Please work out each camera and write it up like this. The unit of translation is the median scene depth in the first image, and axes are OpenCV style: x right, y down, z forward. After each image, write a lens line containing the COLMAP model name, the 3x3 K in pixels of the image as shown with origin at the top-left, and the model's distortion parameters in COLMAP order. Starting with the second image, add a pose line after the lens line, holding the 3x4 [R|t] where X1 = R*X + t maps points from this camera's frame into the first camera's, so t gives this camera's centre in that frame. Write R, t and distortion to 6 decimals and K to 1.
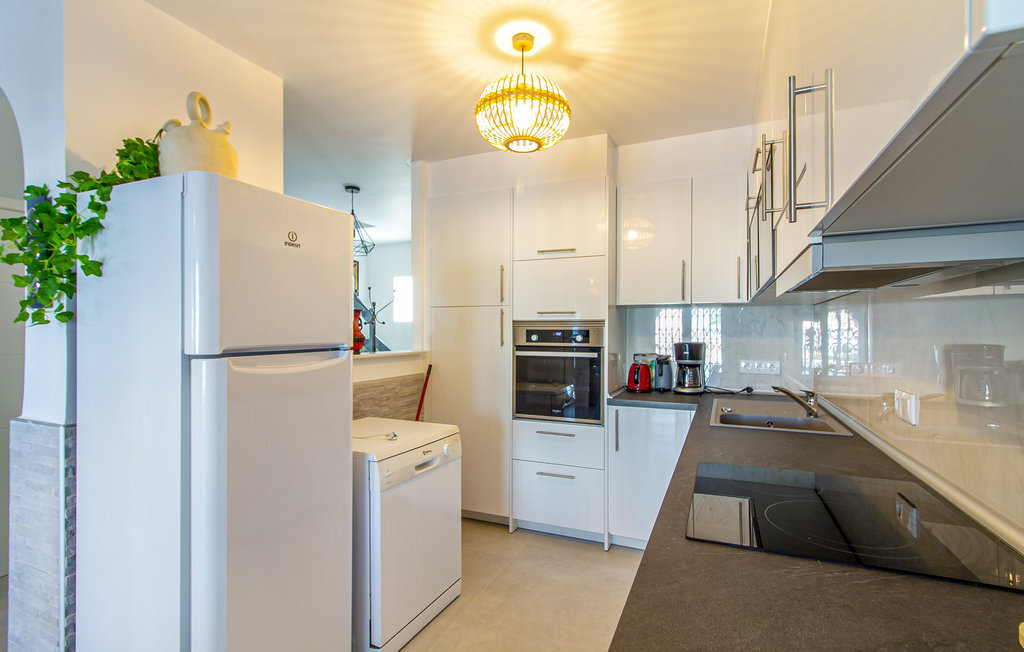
lens RADIAL K [[477.5, 0, 516.6], [0, 477.5, 328.4], [0, 0, 1]] dist [0.001900, 0.001447]
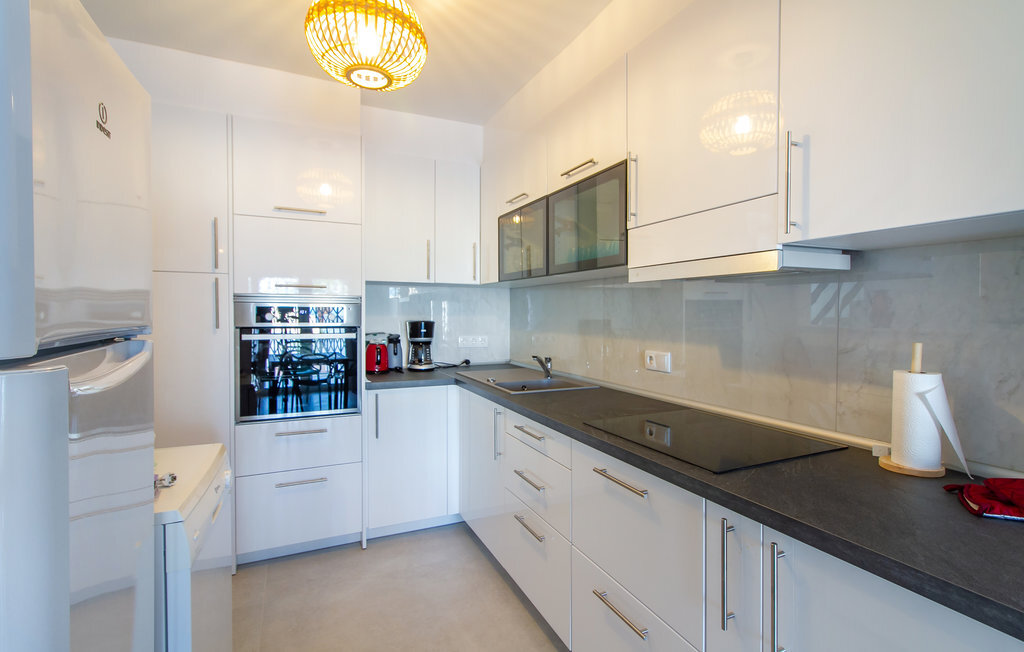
lens RADIAL K [[477.5, 0, 520.2], [0, 477.5, 321.4], [0, 0, 1]] dist [0.001900, 0.001447]
pose [[0.665042, -0.013176, 0.746690, -0.276470], [-0.008629, 0.999642, 0.025325, 0.003741], [-0.746757, -0.023285, 0.664690, 0.169177]]
